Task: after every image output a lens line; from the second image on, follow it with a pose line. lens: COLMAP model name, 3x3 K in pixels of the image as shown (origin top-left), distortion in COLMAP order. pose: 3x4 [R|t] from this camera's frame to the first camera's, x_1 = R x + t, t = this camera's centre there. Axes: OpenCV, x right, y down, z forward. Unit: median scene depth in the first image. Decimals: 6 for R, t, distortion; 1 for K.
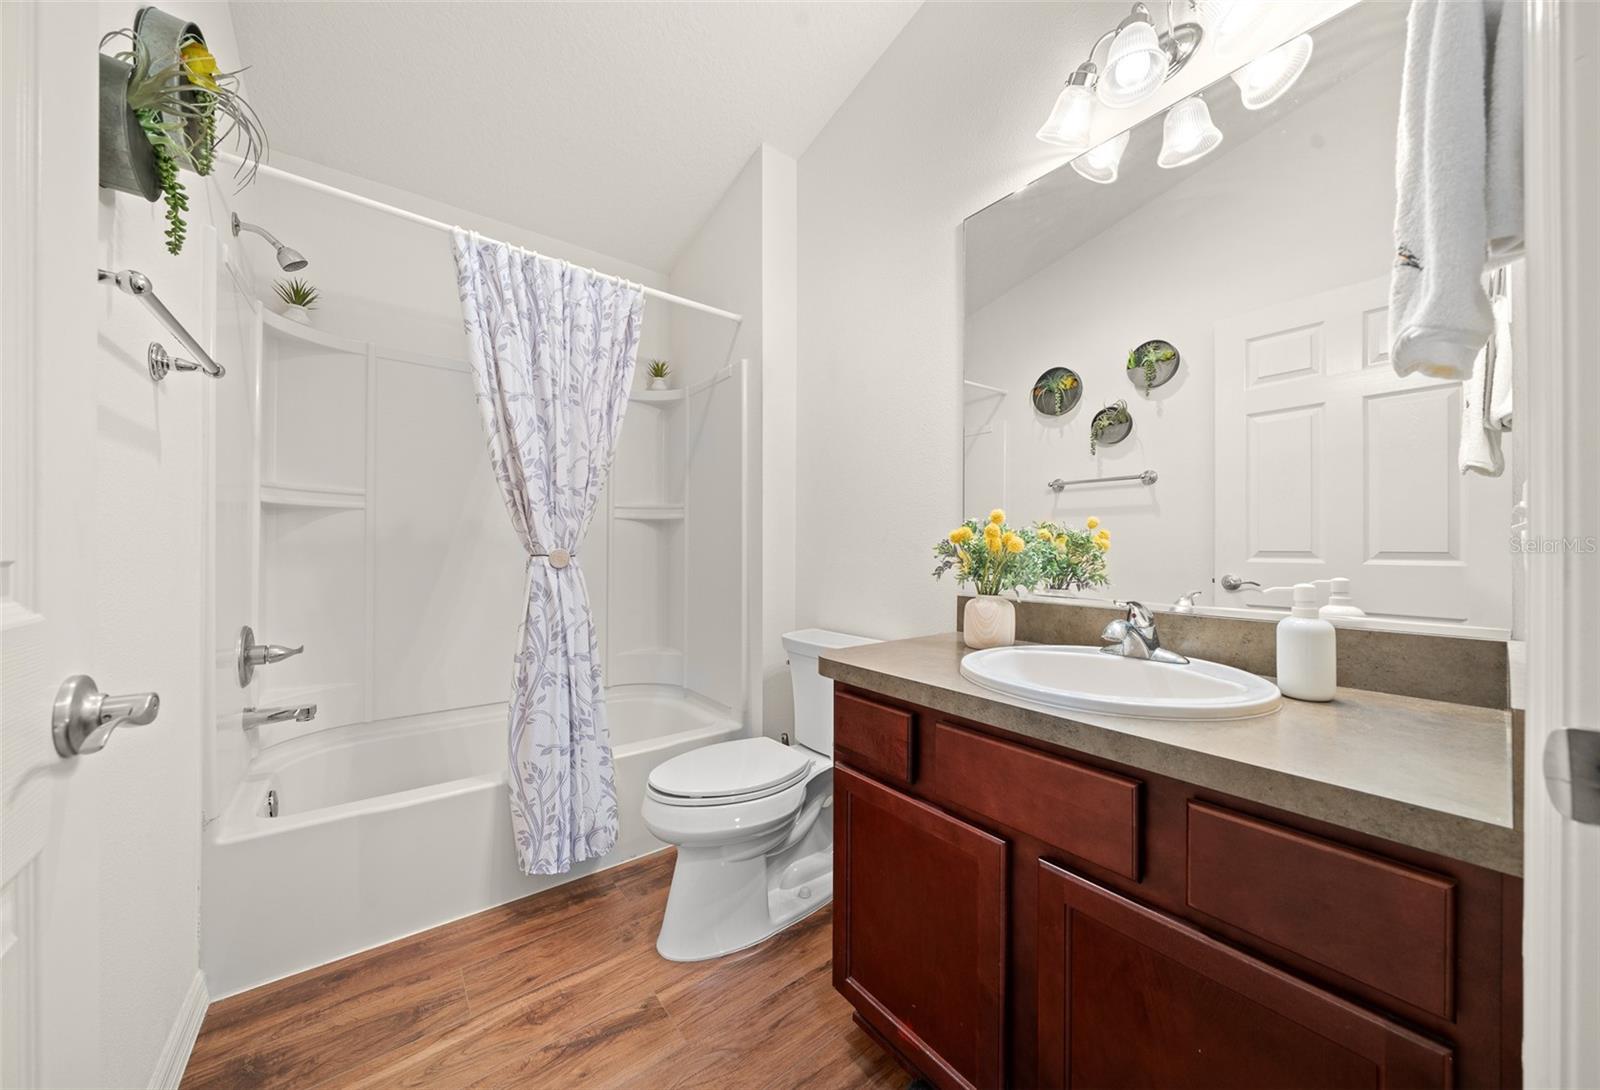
lens RADIAL K [[553.9, 0, 800.0], [0, 553.9, 545.0], [0, 0, 1]] dist [-0.006087, 0.000362]
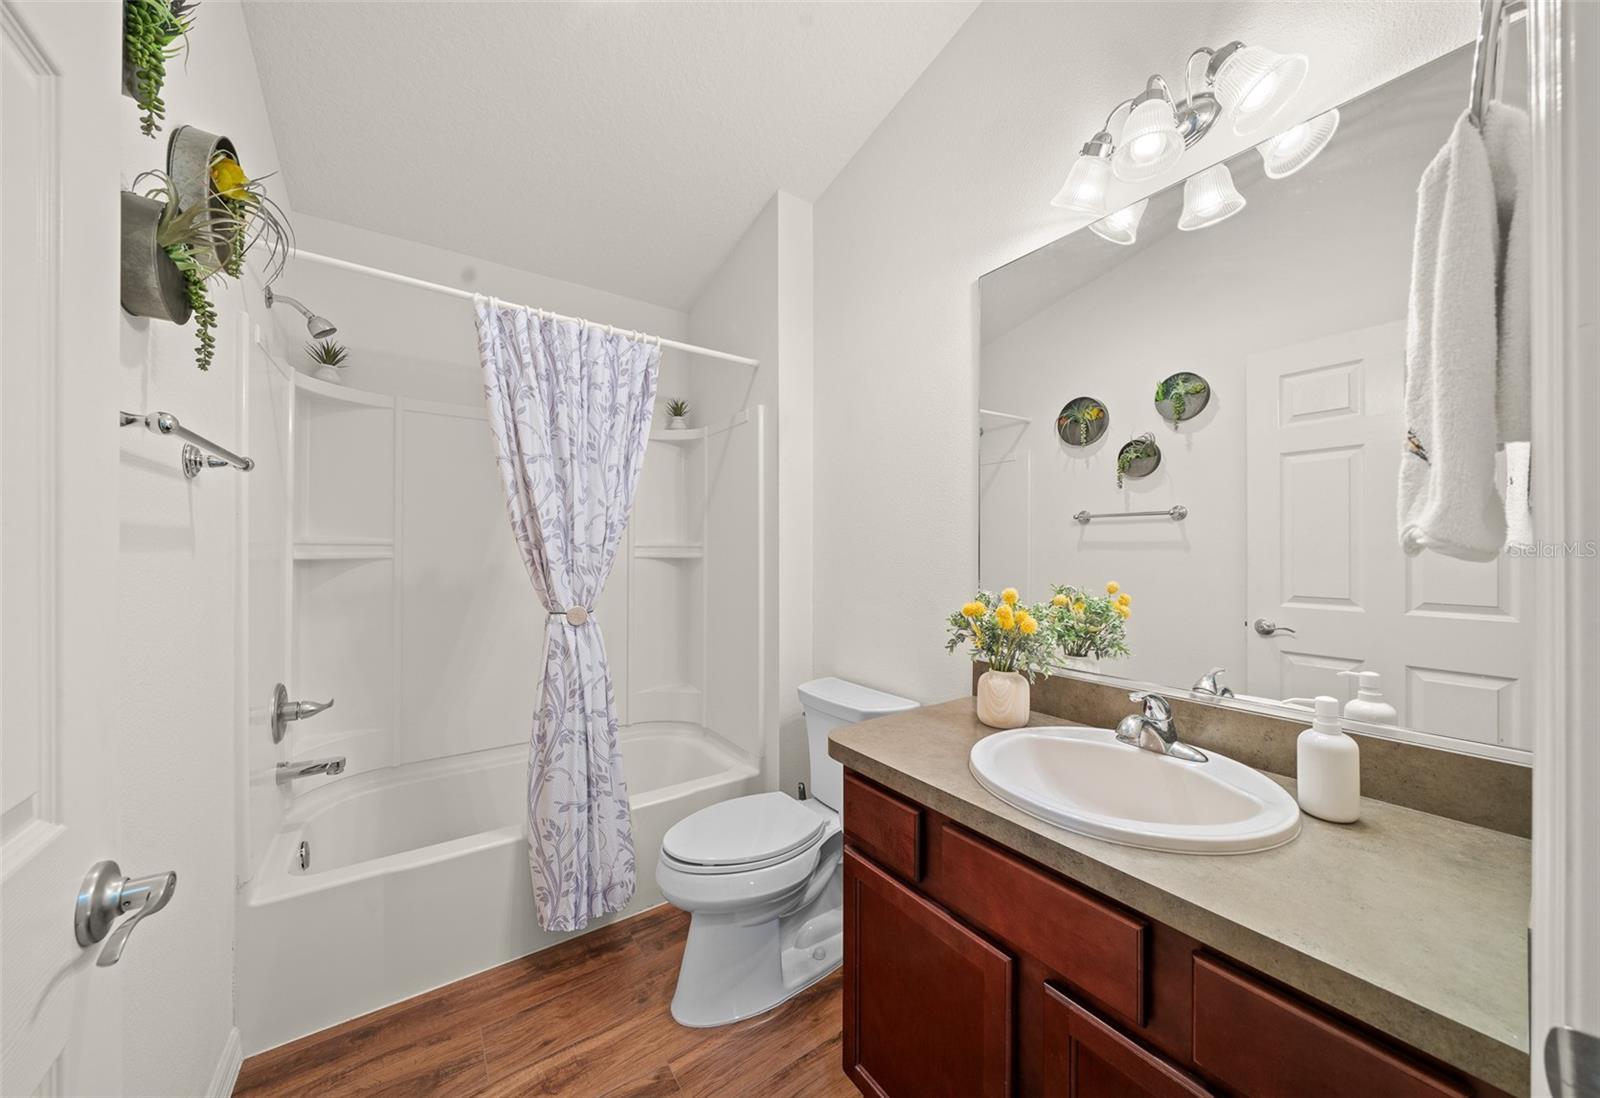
lens RADIAL K [[556.4, 0, 803.7], [0, 556.4, 548.0], [0, 0, 1]] dist [-0.005774, 0.000356]
pose [[0.999173, -0.001909, -0.040619, 0.024950], [0.001858, 0.999997, -0.001304, -0.111297], [0.040621, 0.001228, 0.999174, -0.002036]]
